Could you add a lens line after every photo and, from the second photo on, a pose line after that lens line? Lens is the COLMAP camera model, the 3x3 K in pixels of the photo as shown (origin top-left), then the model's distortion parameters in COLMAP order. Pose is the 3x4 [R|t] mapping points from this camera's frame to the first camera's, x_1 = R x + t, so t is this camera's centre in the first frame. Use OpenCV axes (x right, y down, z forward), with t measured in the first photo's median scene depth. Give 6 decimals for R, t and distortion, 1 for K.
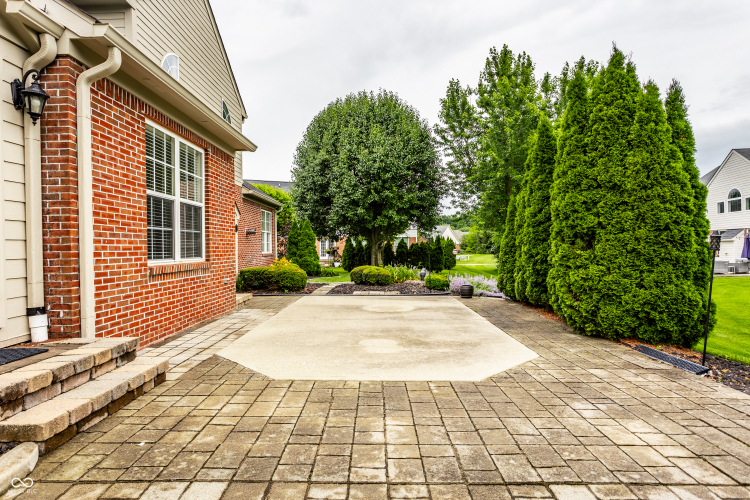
lens RADIAL K [[446.2, 0, 363.6], [0, 446.2, 245.9], [0, 0, 1]] dist [-0.002029, 0.000074]
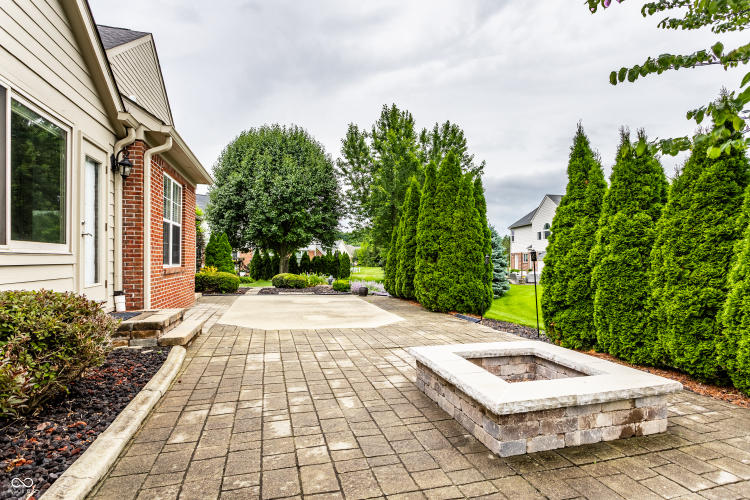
lens RADIAL K [[421.0, 0, 400.1], [0, 421.0, 251.2], [0, 0, 1]] dist [-0.000631, -0.000068]
pose [[0.946092, 0.027108, 0.322762, -0.046418], [-0.021262, 0.999540, -0.021627, 0.000392], [-0.323200, 0.013599, 0.946233, -0.151162]]
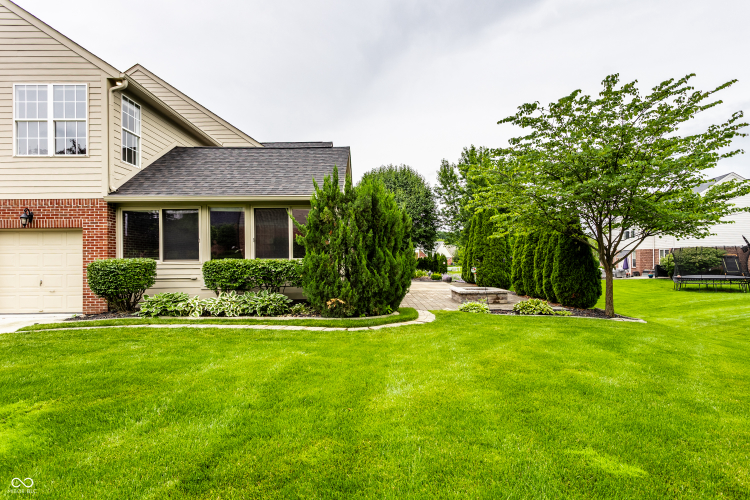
lens RADIAL K [[430.4, 0, 375.0], [0, 430.4, 250.0], [0, 0, 1]] dist [0.002362, 0.000506]
pose [[0.999504, 0.008505, 0.030308, -0.116736], [-0.007920, 0.999781, -0.019355, -0.004147], [-0.030466, 0.019106, 0.999353, -0.641595]]
